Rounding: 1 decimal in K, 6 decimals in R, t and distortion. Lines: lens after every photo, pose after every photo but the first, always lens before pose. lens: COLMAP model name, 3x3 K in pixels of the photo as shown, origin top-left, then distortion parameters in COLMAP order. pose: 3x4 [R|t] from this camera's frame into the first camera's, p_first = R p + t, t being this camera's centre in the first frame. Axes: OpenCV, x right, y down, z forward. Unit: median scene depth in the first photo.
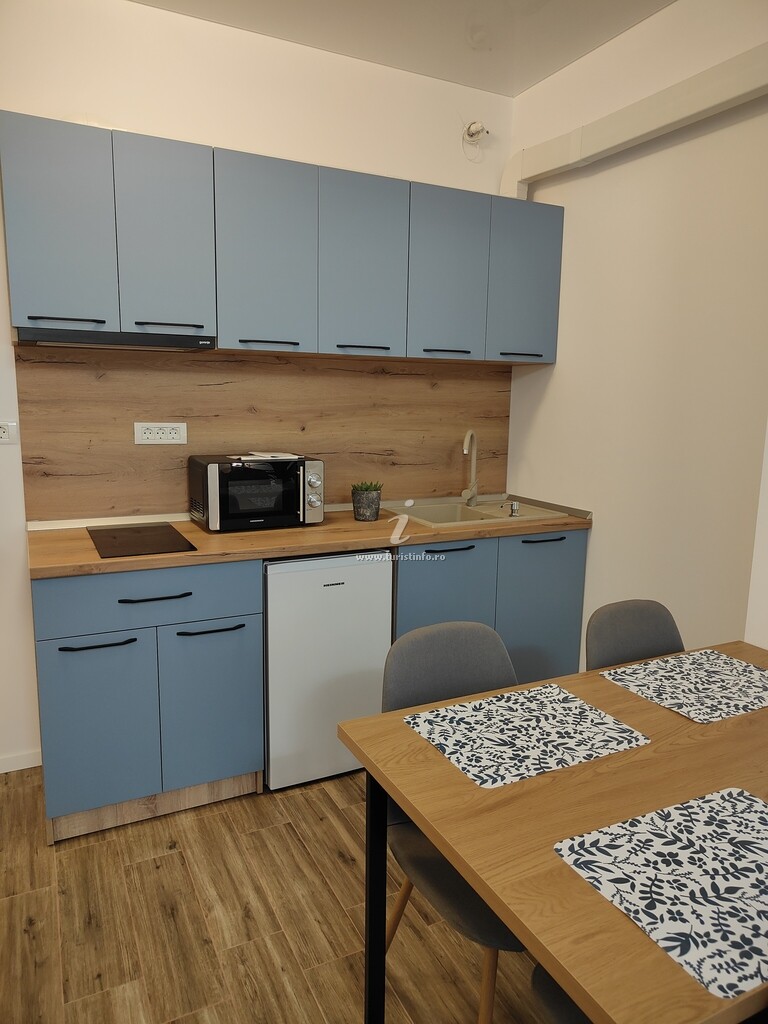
lens RADIAL K [[705.7, 0, 384.0], [0, 705.7, 512.0], [0, 0, 1]] dist [0.003770, 0.004575]
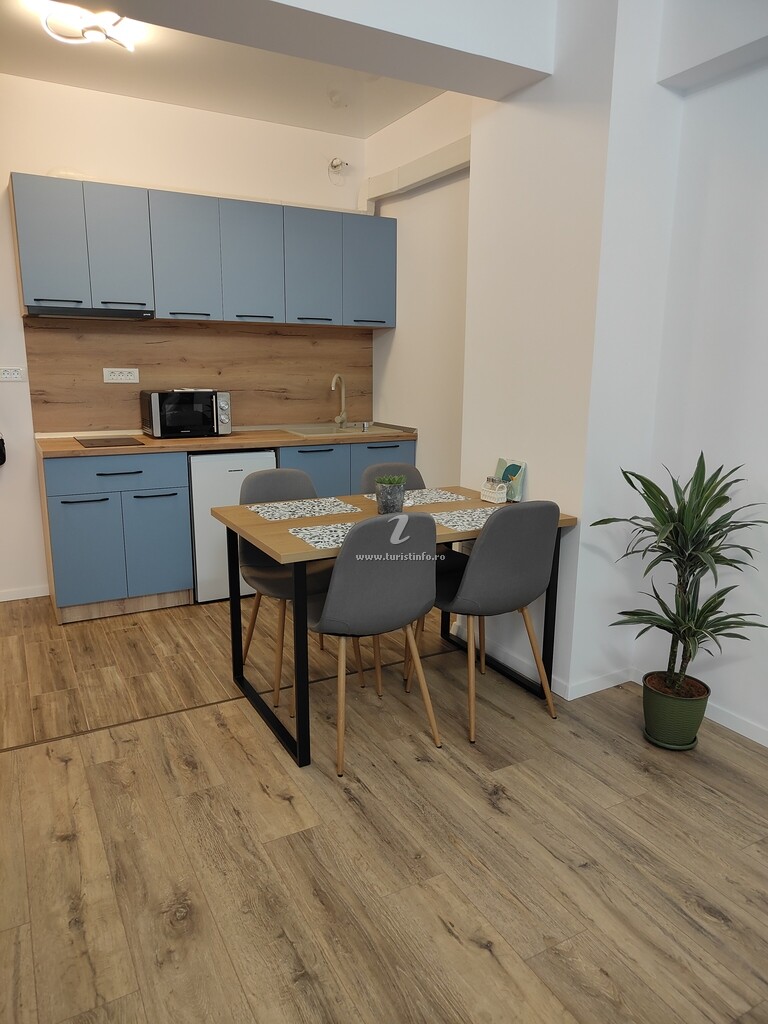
lens RADIAL K [[704.7, 0, 384.4], [0, 704.7, 516.3], [0, 0, 1]] dist [0.002979, 0.001612]
pose [[0.999374, -0.014895, 0.032090, 0.200688], [0.013329, 0.998736, 0.048463, 0.128380], [-0.032772, -0.048005, 0.998309, -0.557894]]
